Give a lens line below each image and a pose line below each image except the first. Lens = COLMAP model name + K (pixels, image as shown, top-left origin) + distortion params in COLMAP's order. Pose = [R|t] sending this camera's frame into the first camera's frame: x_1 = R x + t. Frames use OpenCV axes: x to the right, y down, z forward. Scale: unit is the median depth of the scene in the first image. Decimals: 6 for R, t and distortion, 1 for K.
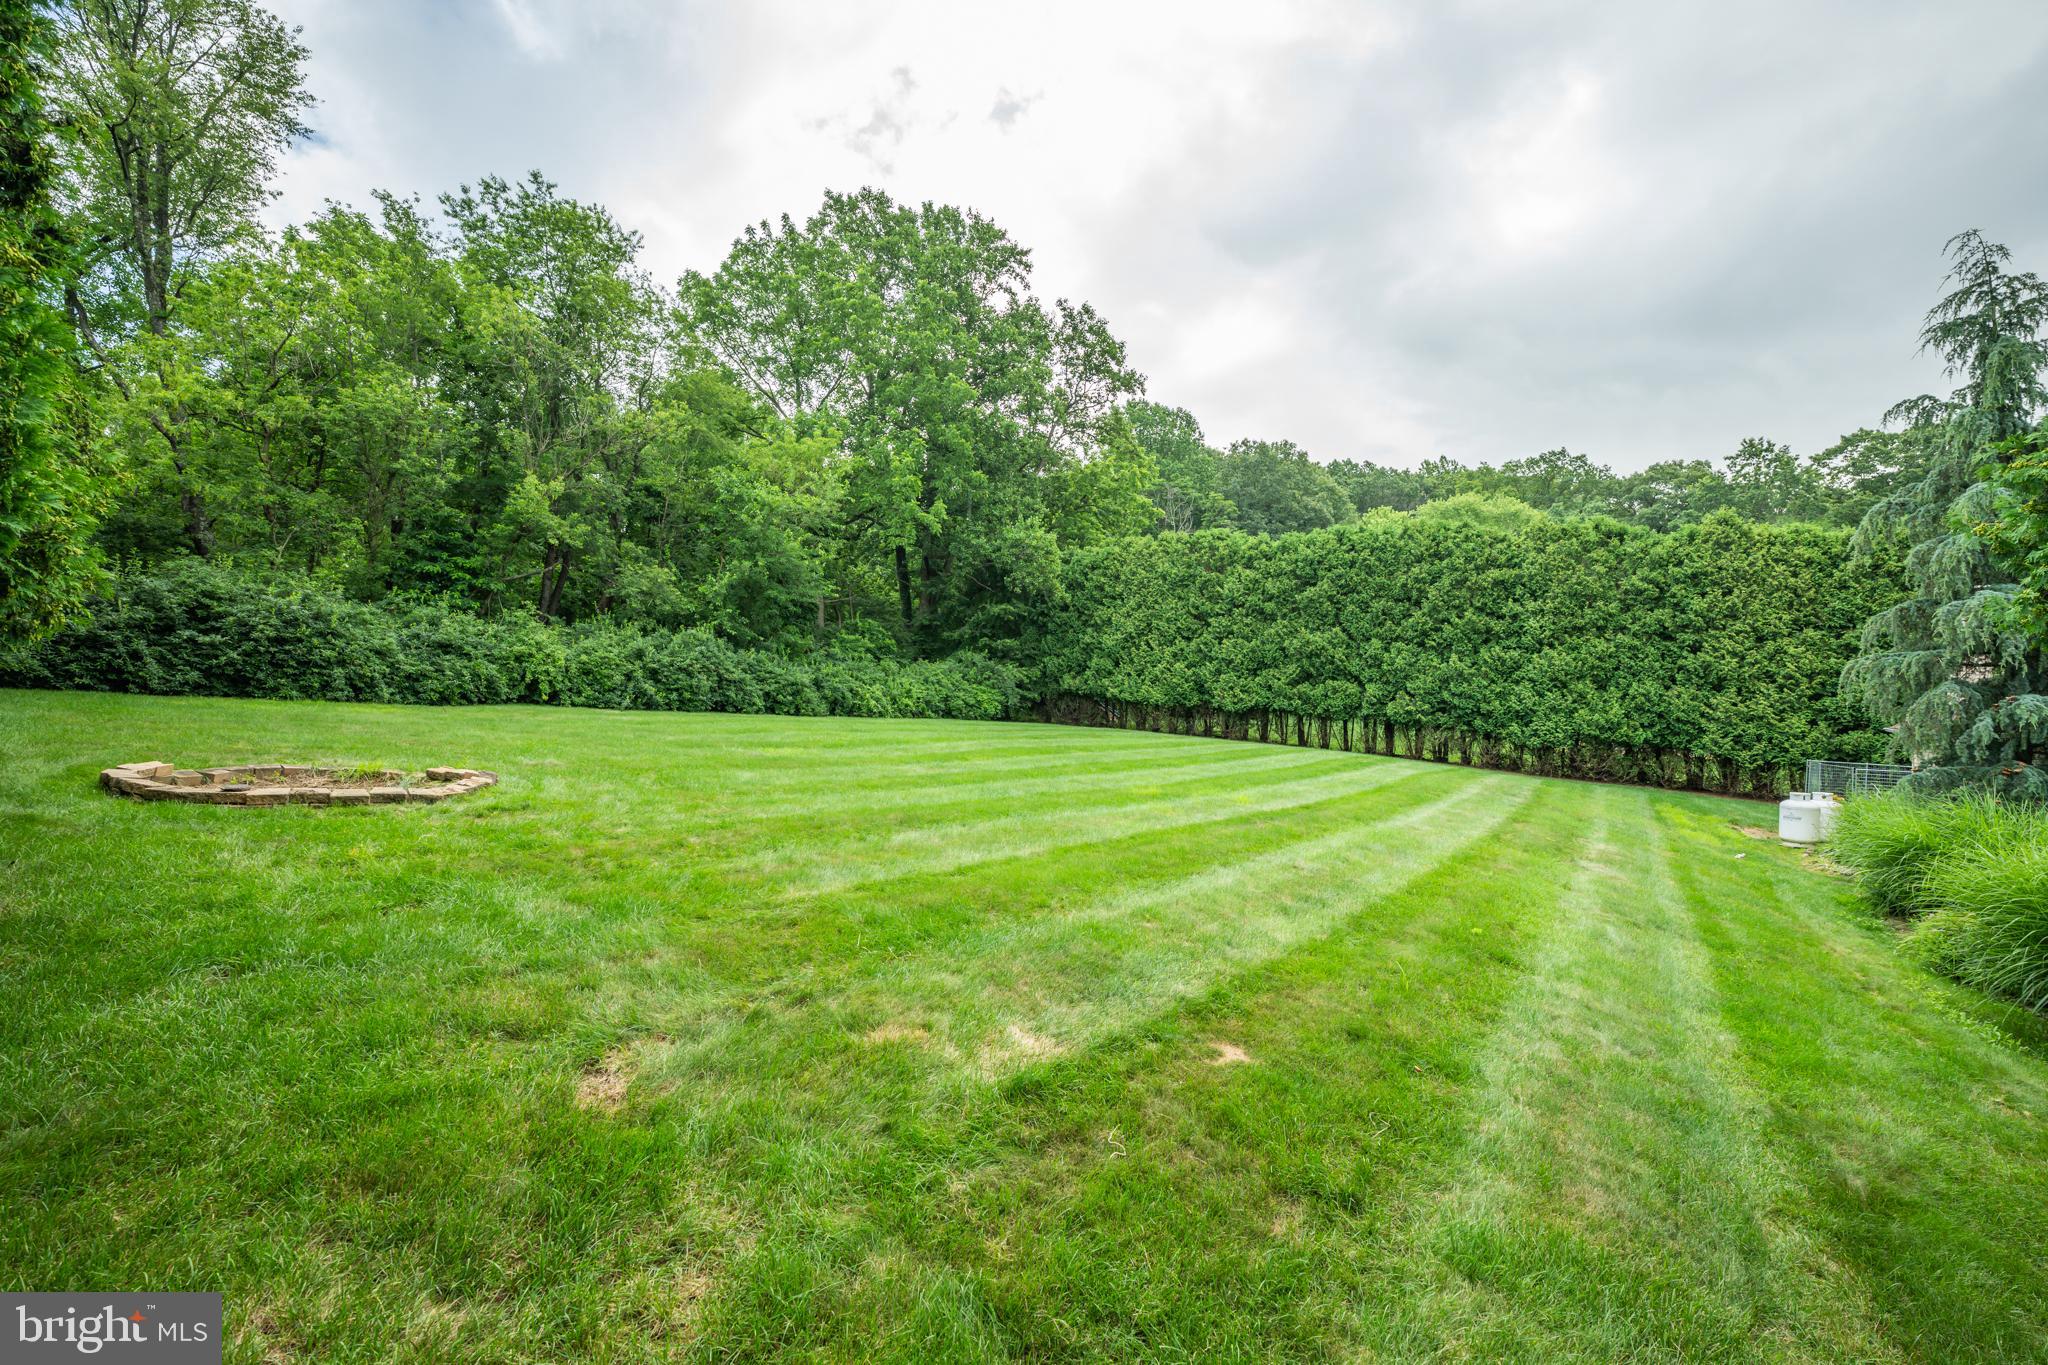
lens RADIAL K [[824.3, 0, 1035.8], [0, 824.3, 682.0], [0, 0, 1]] dist [0.001507, -0.000053]
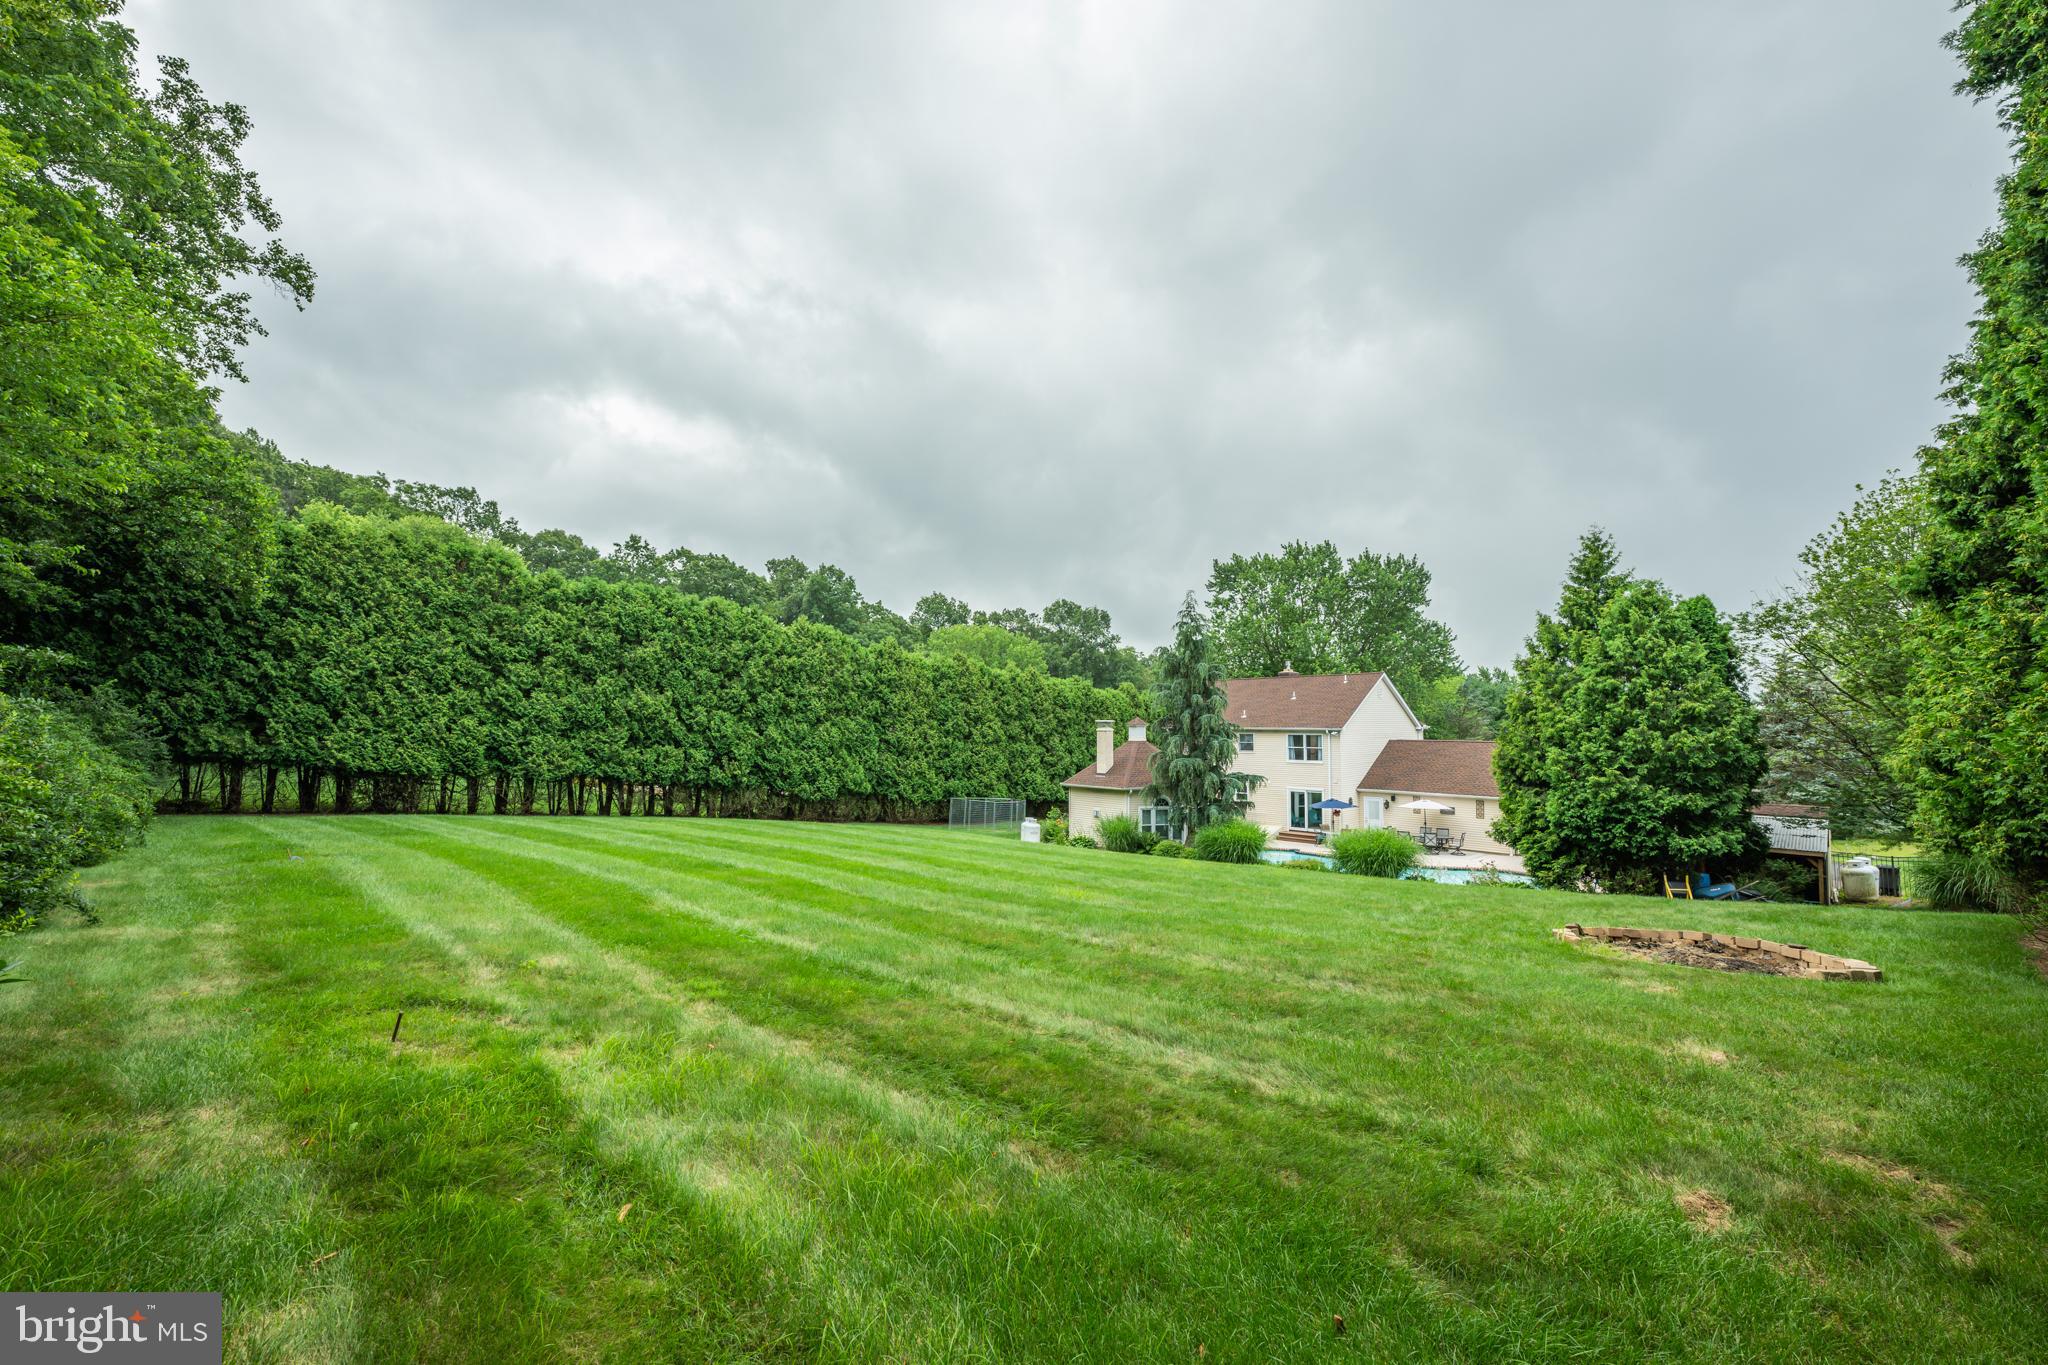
lens RADIAL K [[807.1, 0, 1030.3], [0, 807.1, 686.2], [0, 0, 1]] dist [-0.002252, -0.000077]
pose [[0.145340, 0.059700, 0.987579, -0.538549], [-0.045106, 0.997540, -0.053664, -0.041379], [-0.988353, -0.036746, 0.147676, 0.436167]]
